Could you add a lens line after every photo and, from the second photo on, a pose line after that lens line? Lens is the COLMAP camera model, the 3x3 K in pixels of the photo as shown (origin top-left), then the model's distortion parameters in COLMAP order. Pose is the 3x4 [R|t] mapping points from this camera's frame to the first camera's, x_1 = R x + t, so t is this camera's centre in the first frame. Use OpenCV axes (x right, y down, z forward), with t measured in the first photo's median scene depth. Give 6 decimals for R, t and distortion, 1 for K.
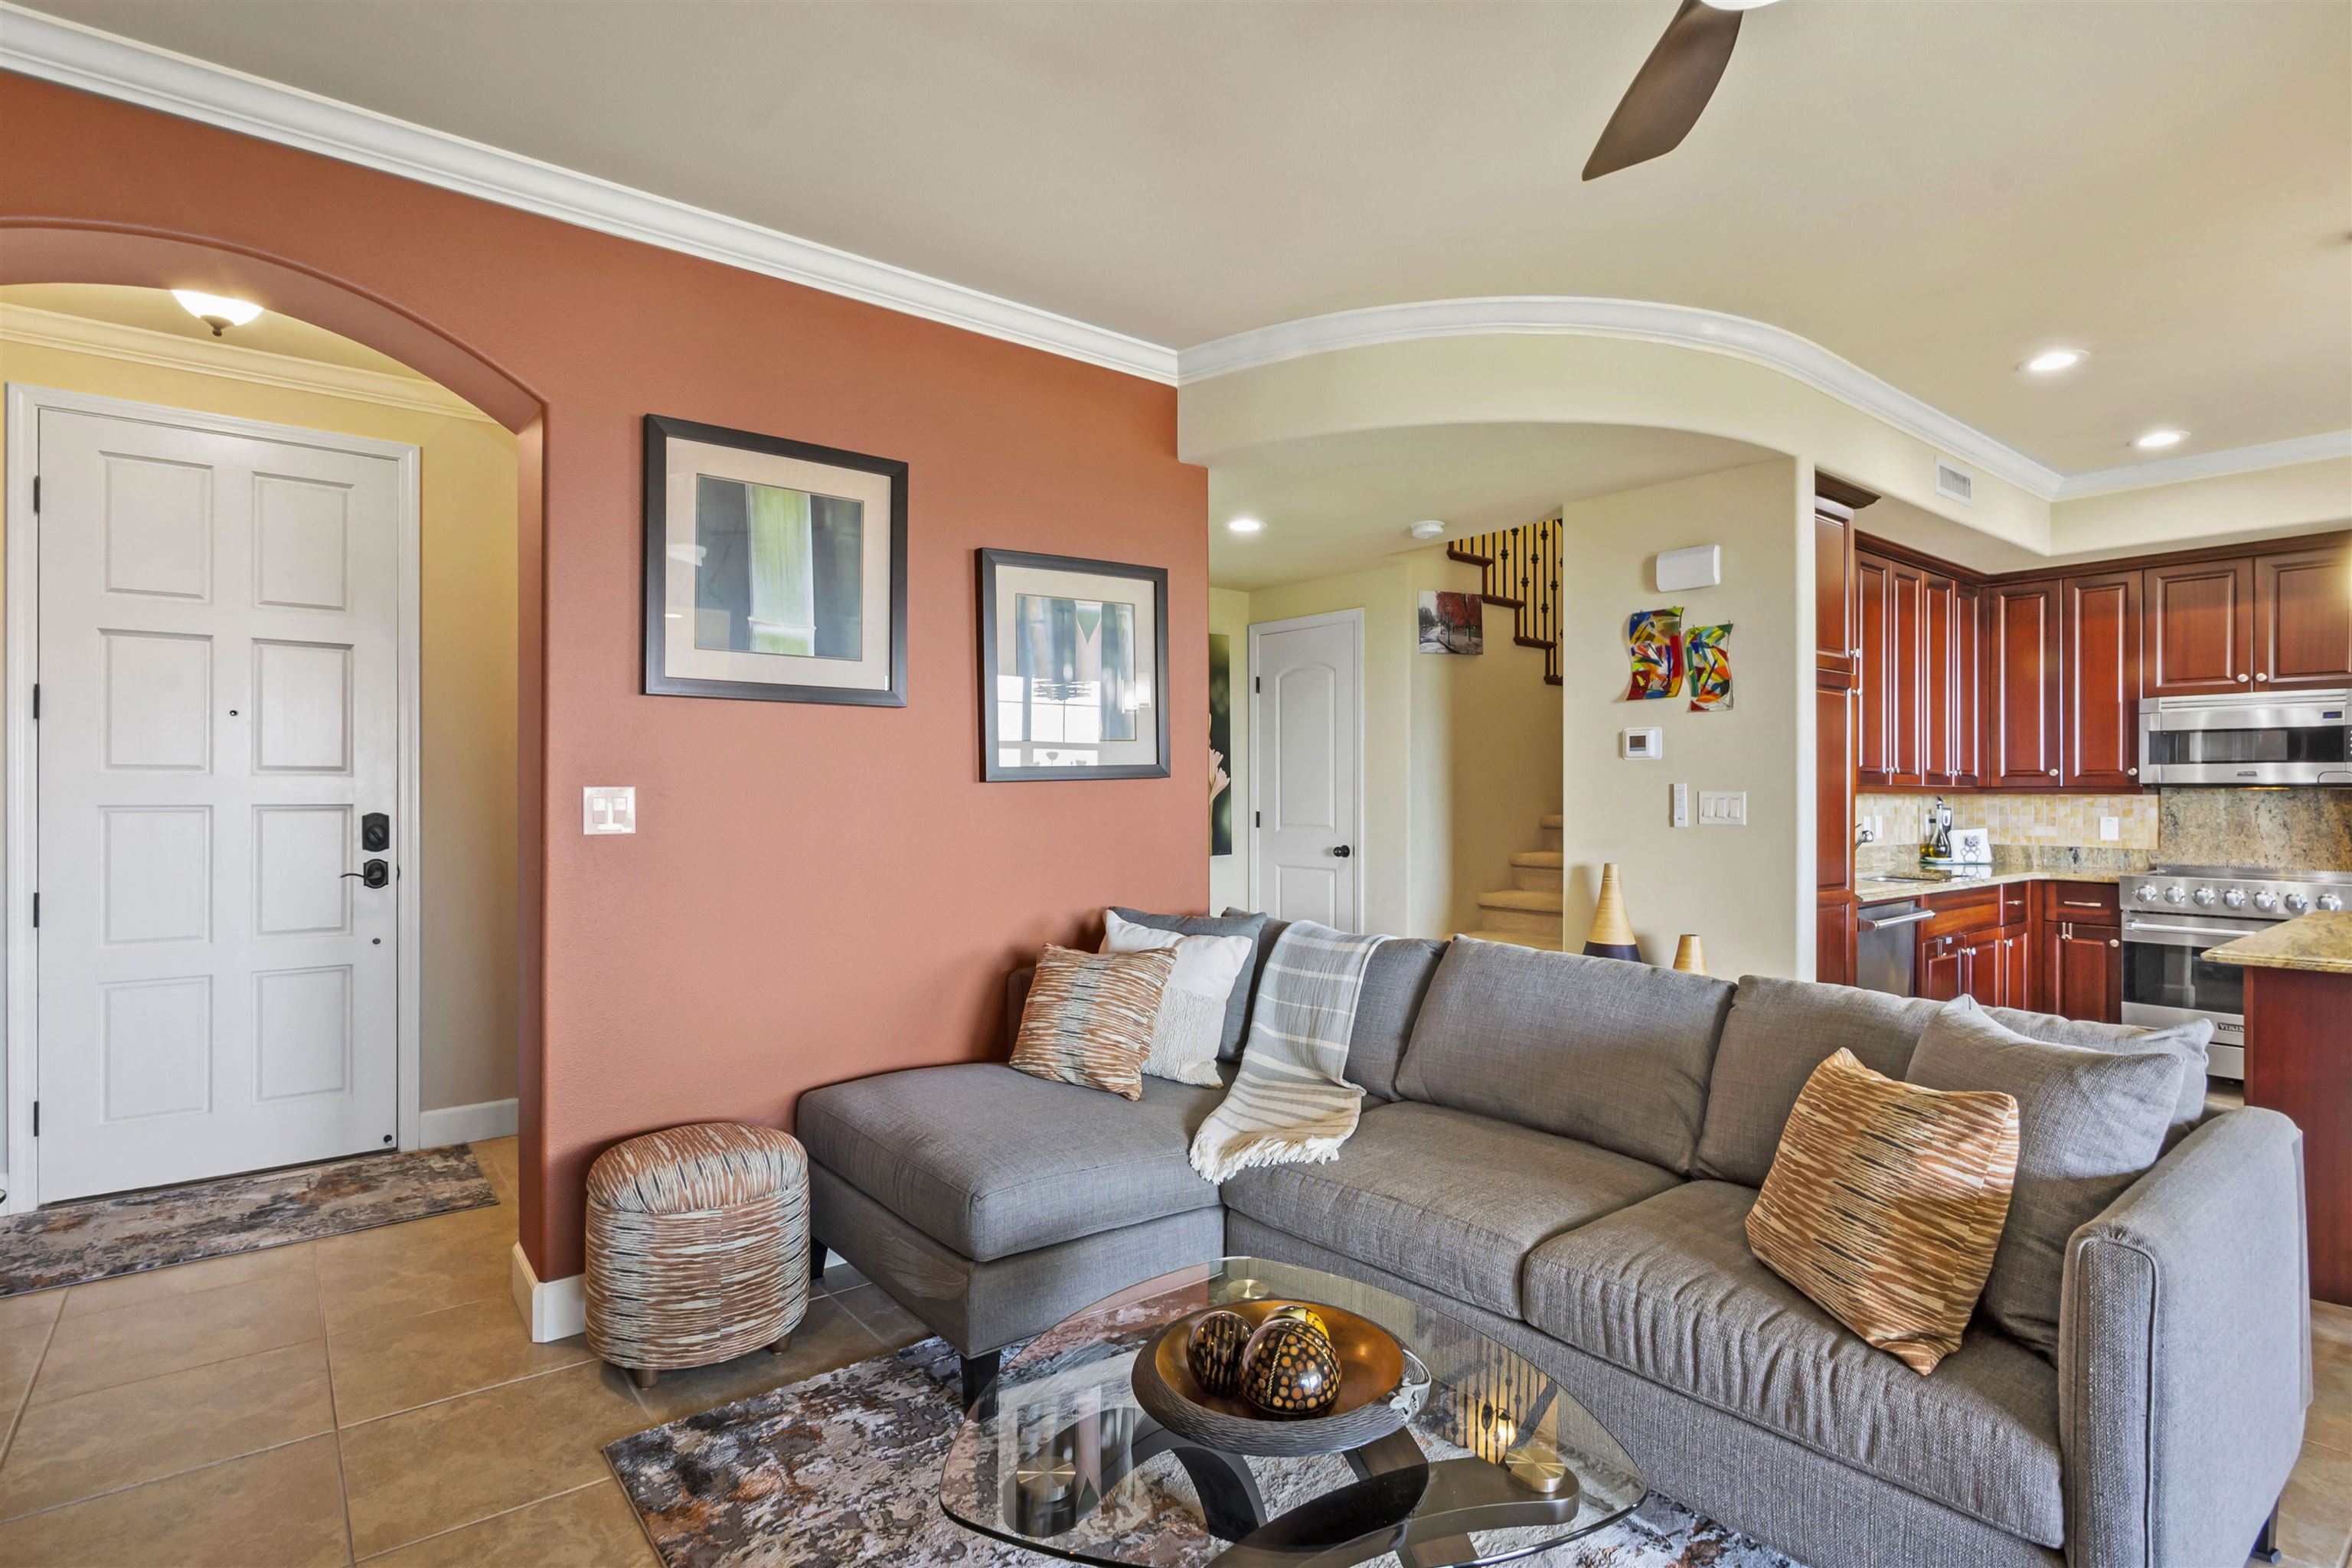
lens RADIAL K [[1173.1, 0, 1172.5], [0, 1173.1, 782.5], [0, 0, 1]] dist [-0.000329, 0.002859]
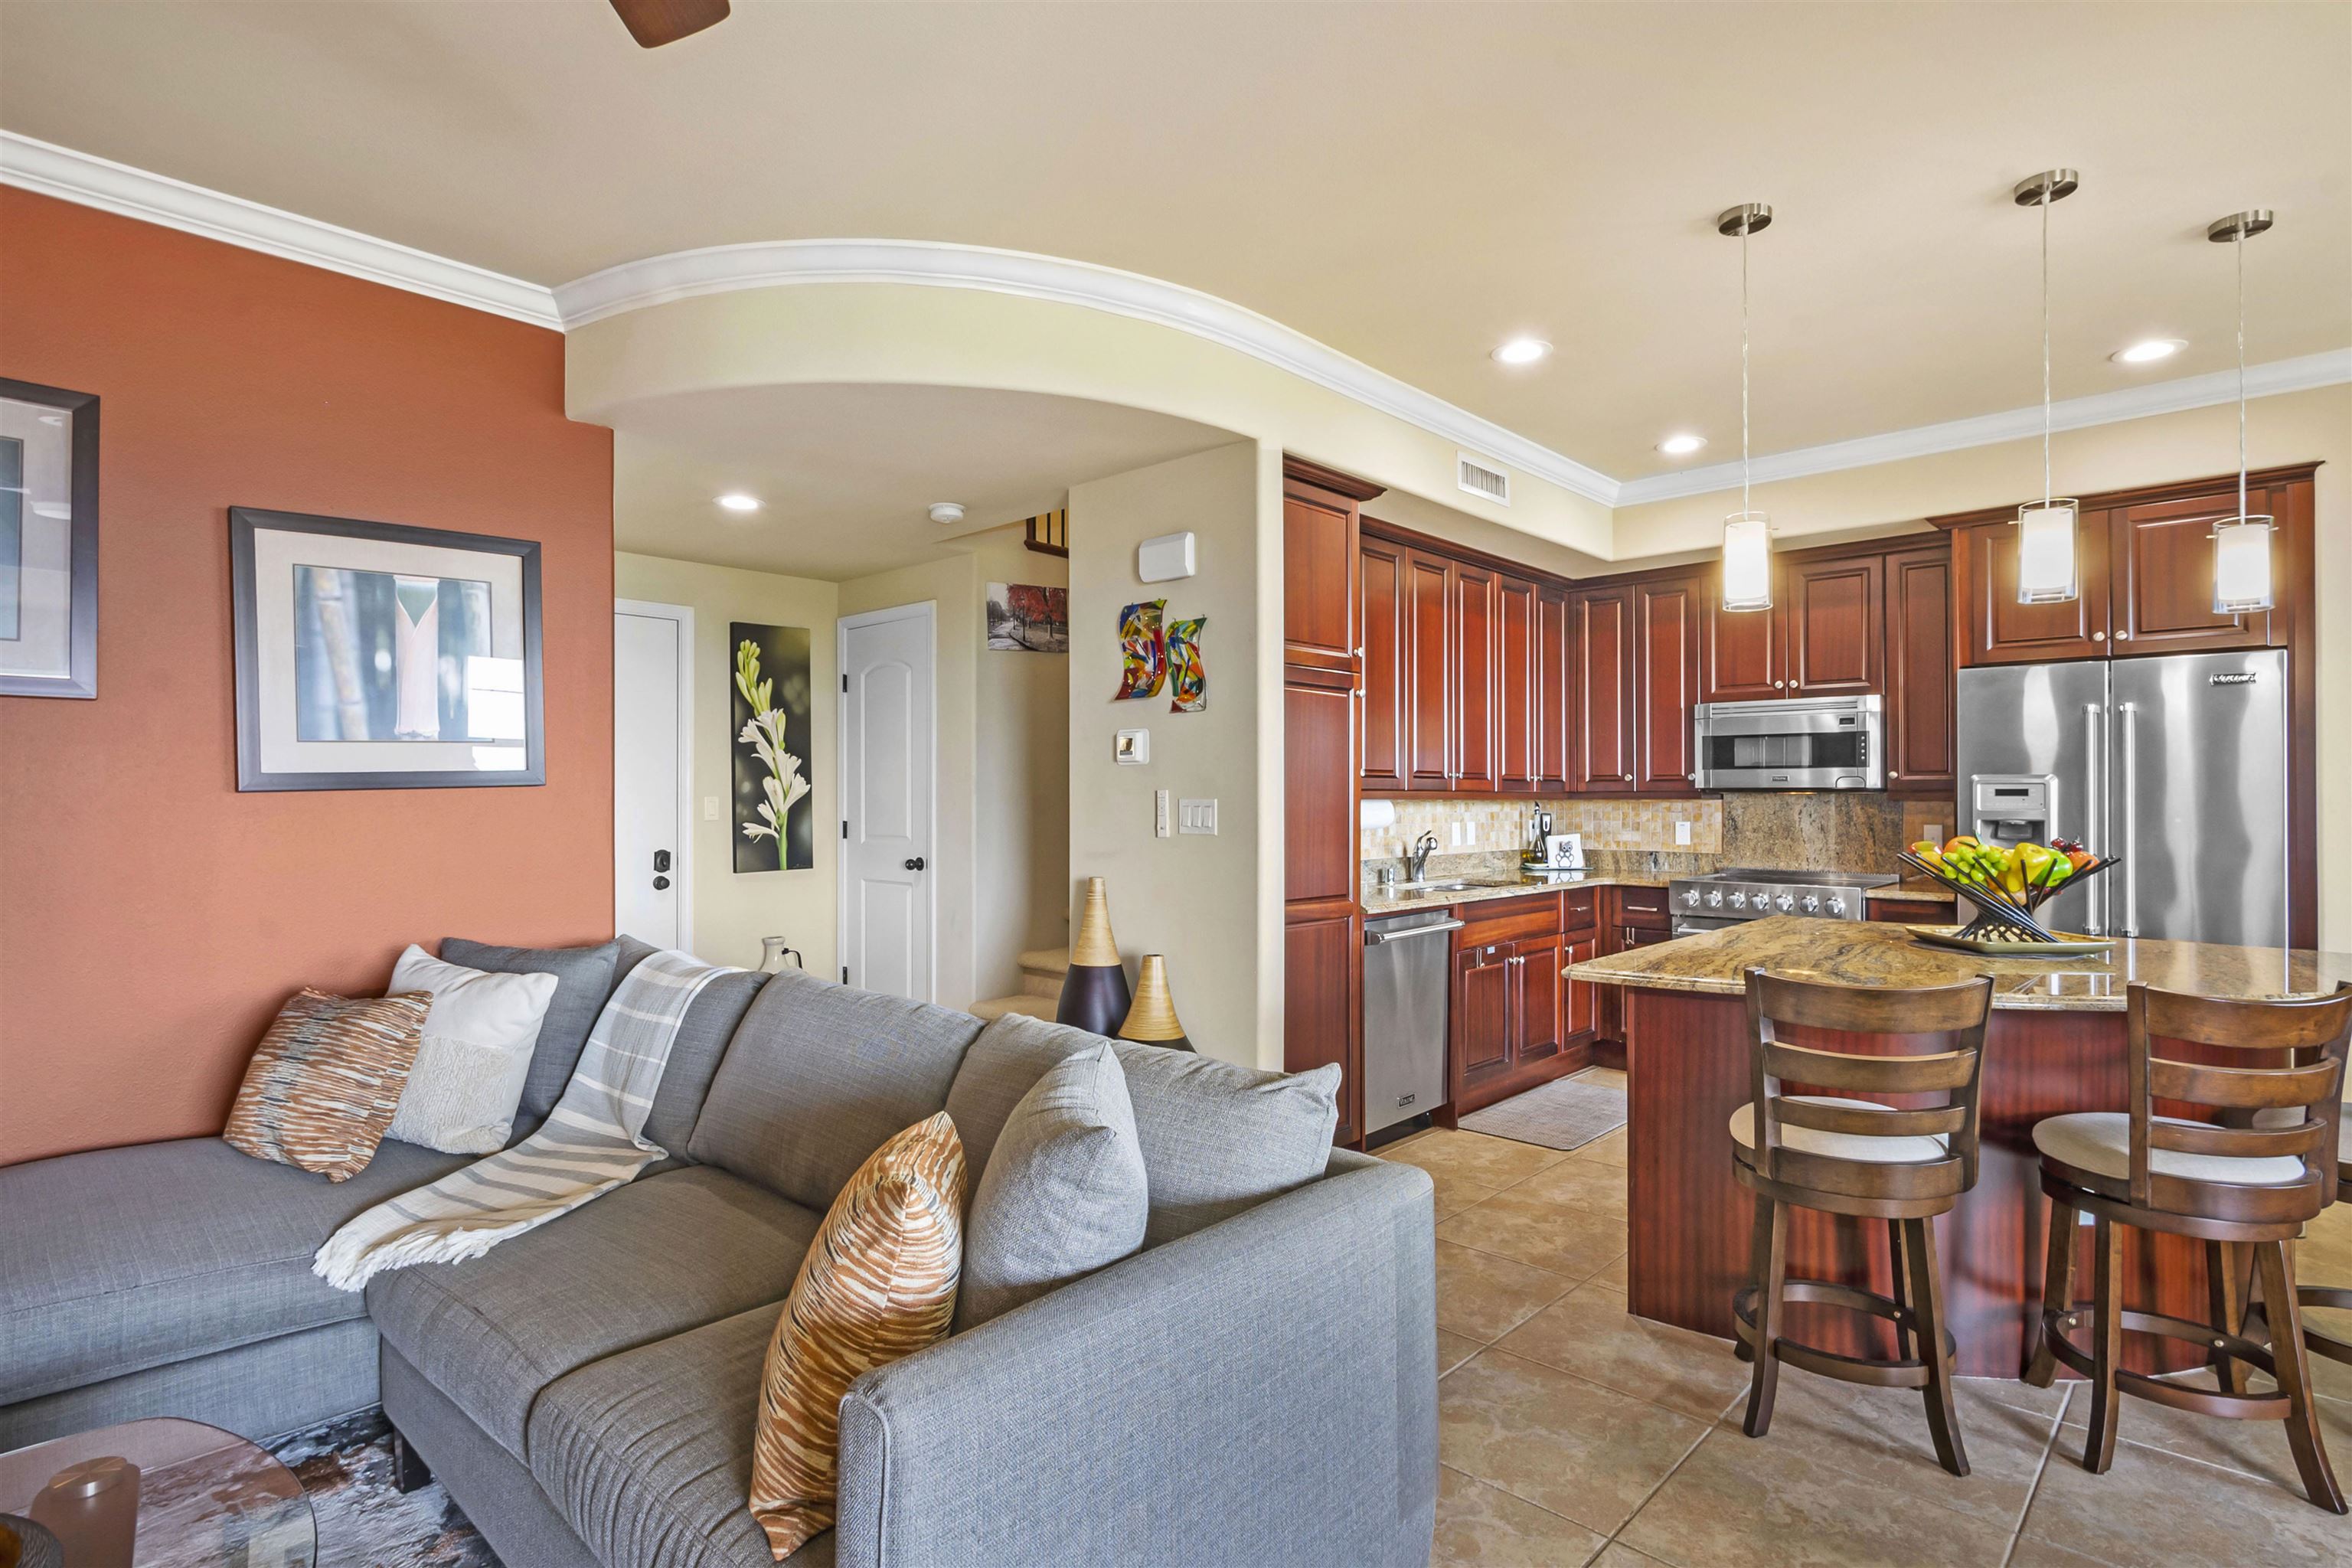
lens RADIAL K [[1173.1, 0, 1176.9], [0, 1173.1, 785.8], [0, 0, 1]] dist [-0.000329, 0.002859]
pose [[0.990251, -0.002534, 0.139270, 0.375815], [0.002932, 0.999992, -0.002654, -0.000174], [-0.139262, 0.003036, 0.990251, 0.095431]]
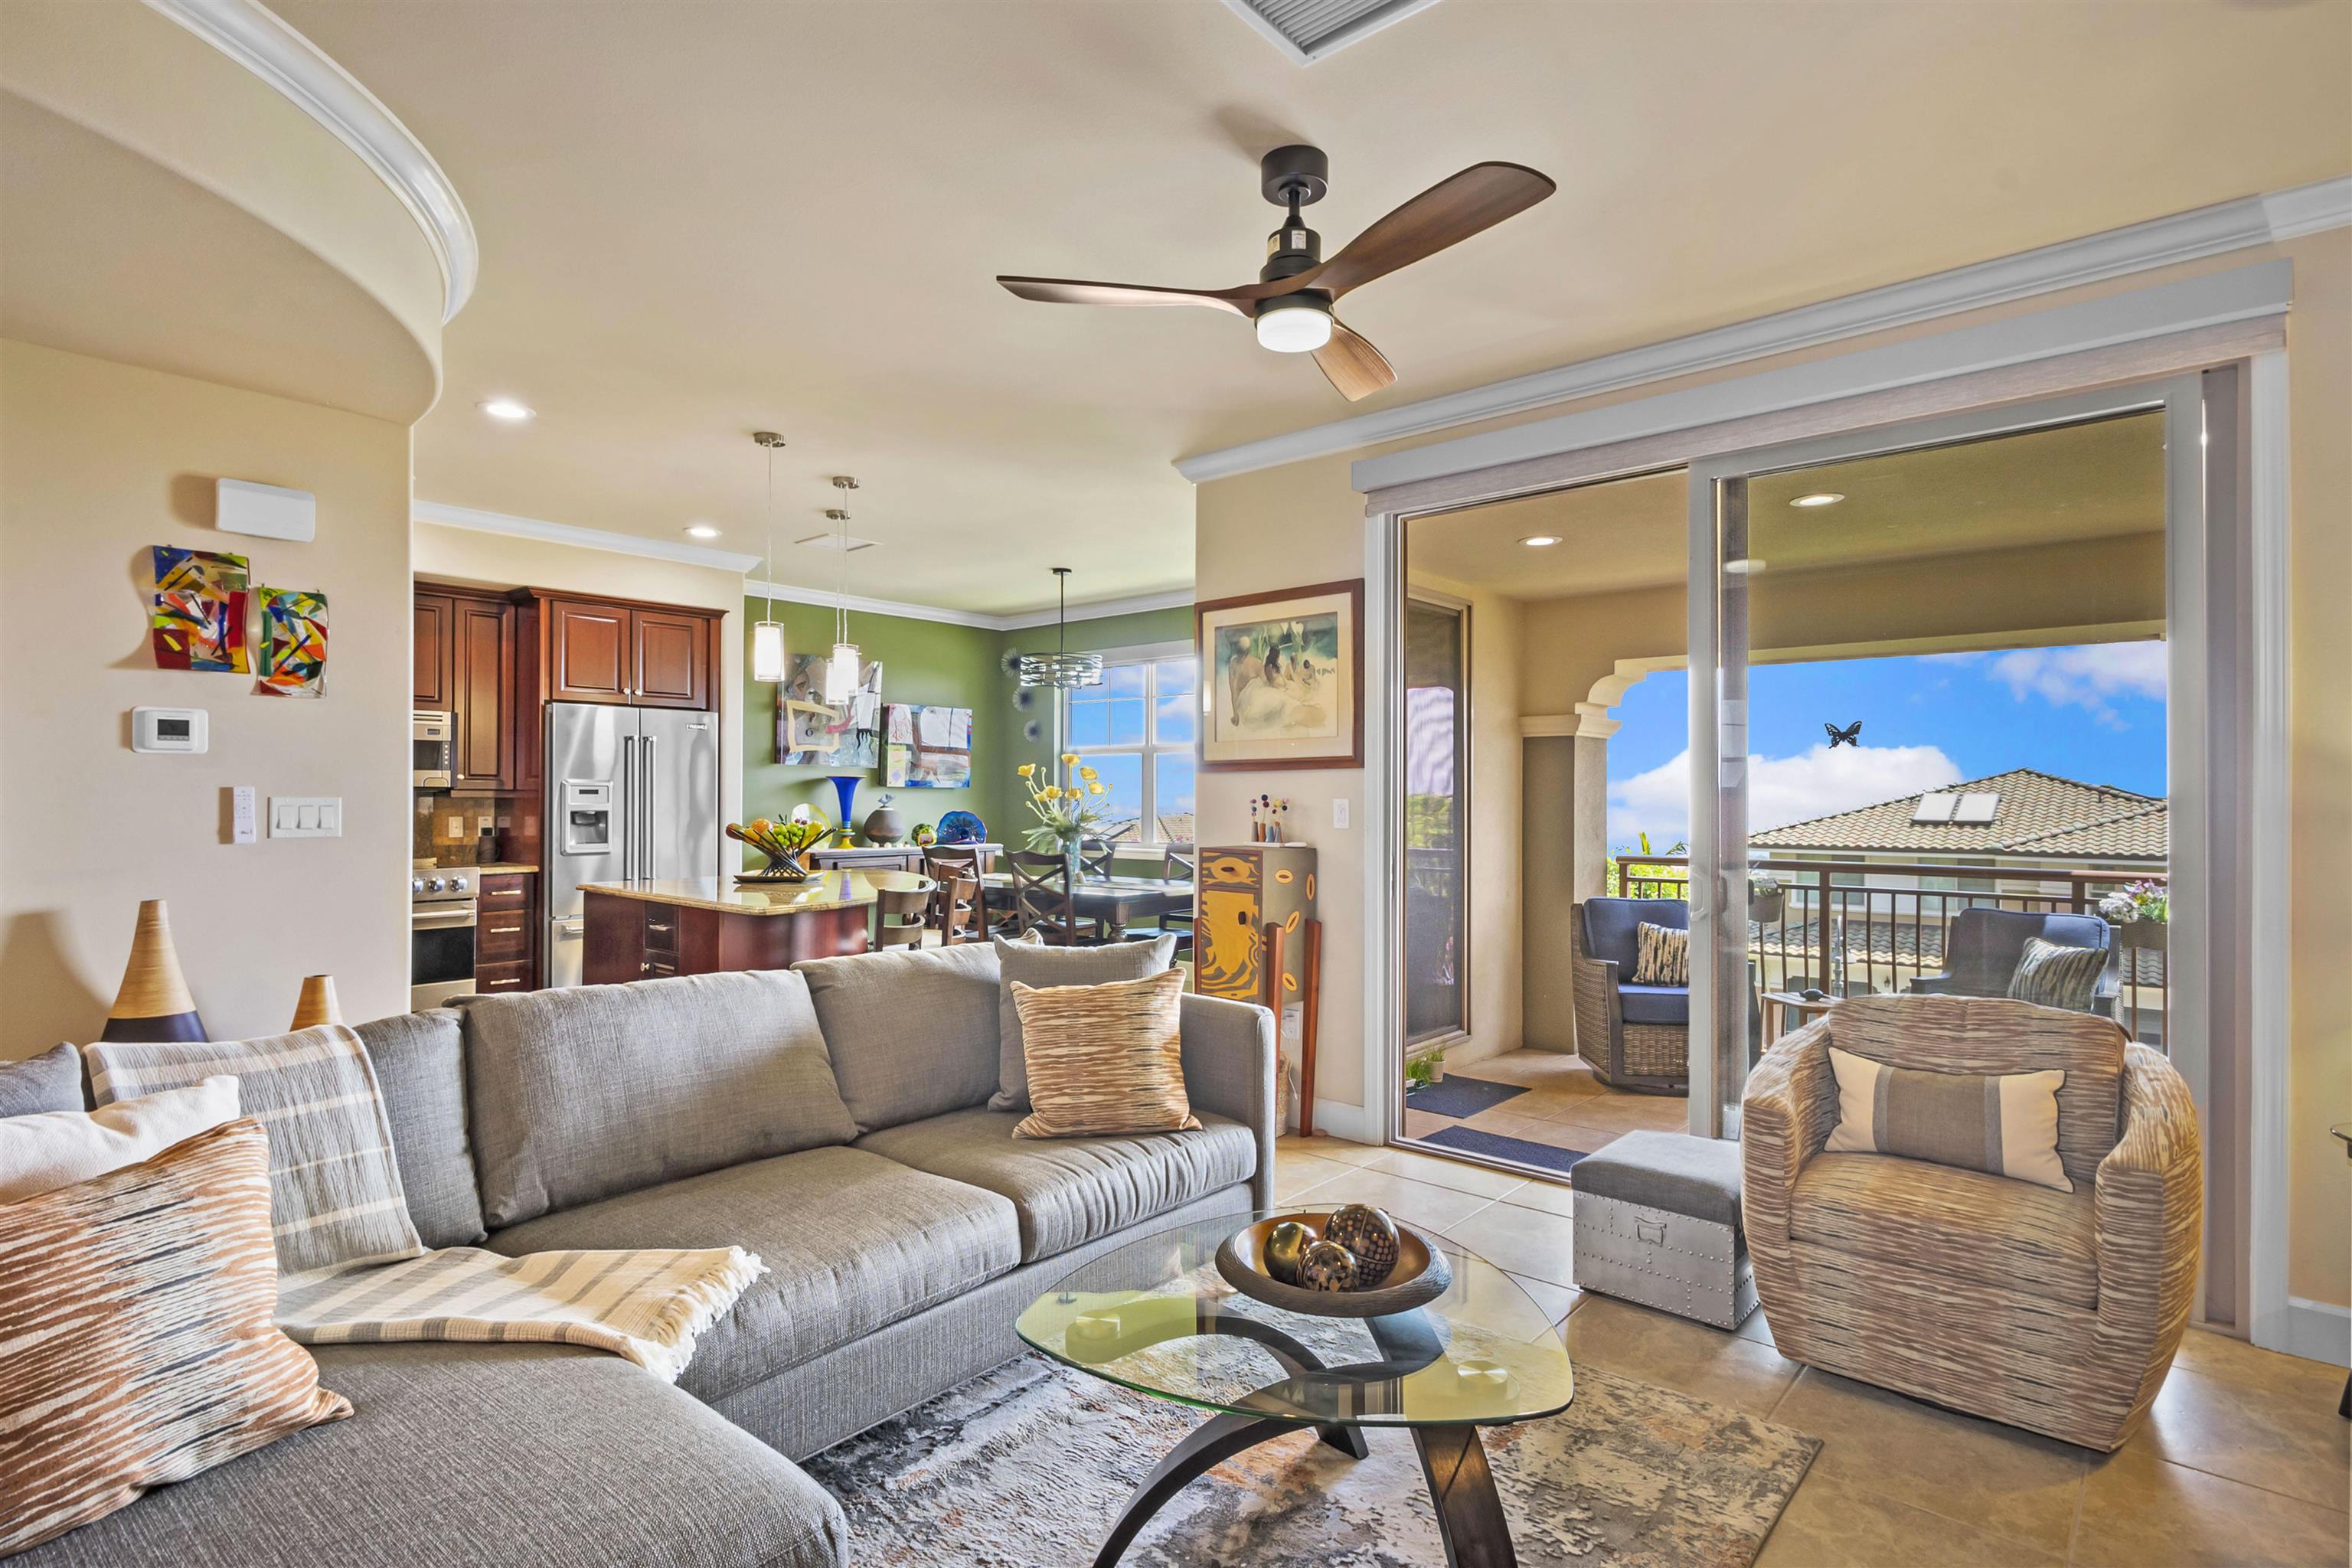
lens RADIAL K [[1173.1, 0, 1178.4], [0, 1173.1, 789.5], [0, 0, 1]] dist [-0.000329, 0.002859]
pose [[-0.177683, 0.000968, 0.984087, -0.515685], [-0.008783, 0.999958, -0.002570, -0.000837], [-0.984049, -0.009100, -0.177667, 0.639032]]
